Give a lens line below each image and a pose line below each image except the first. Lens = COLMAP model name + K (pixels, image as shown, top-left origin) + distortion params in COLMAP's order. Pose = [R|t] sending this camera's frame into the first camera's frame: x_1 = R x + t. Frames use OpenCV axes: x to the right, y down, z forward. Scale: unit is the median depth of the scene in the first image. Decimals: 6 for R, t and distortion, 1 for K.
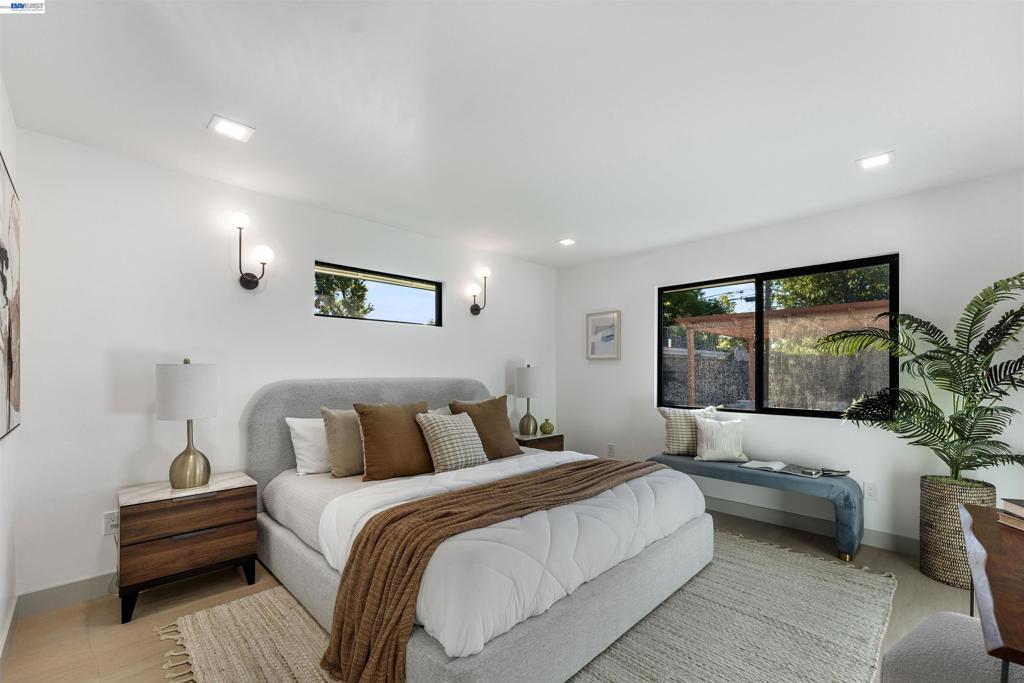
lens RADIAL K [[423.2, 0, 507.1], [0, 423.2, 380.2], [0, 0, 1]] dist [0.003628, -0.000201]
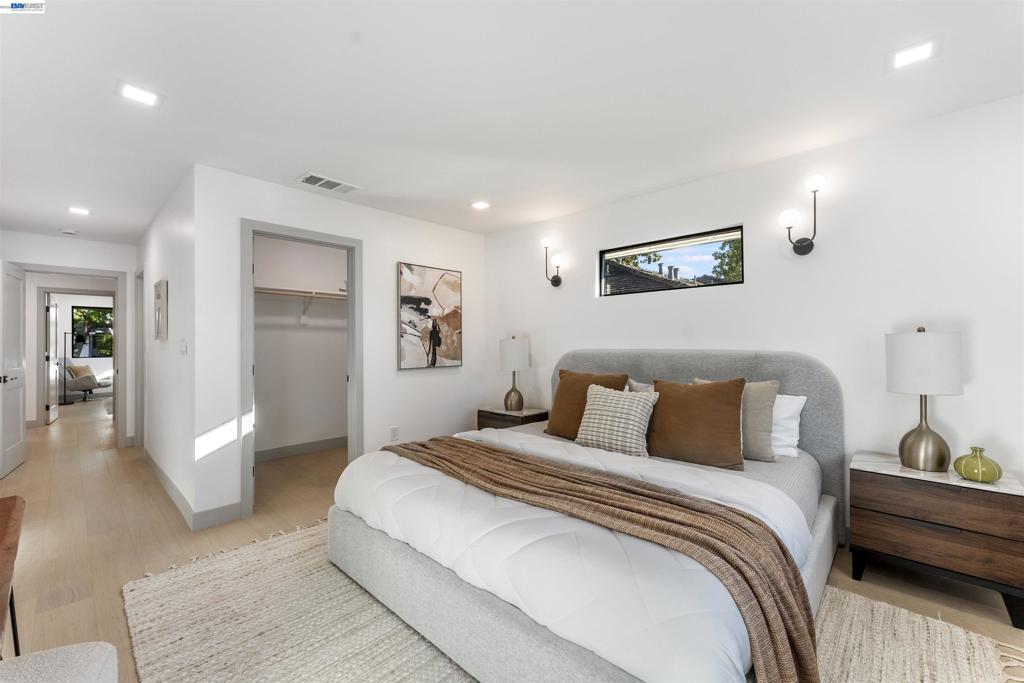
lens RADIAL K [[423.2, 0, 511.7], [0, 423.2, 339.6], [0, 0, 1]] dist [0.003628, -0.000201]
pose [[0.029484, -0.010517, -0.999510, 0.760903], [-0.009678, 0.999895, -0.010806, -0.014906], [0.999518, 0.009992, 0.029379, 0.737150]]
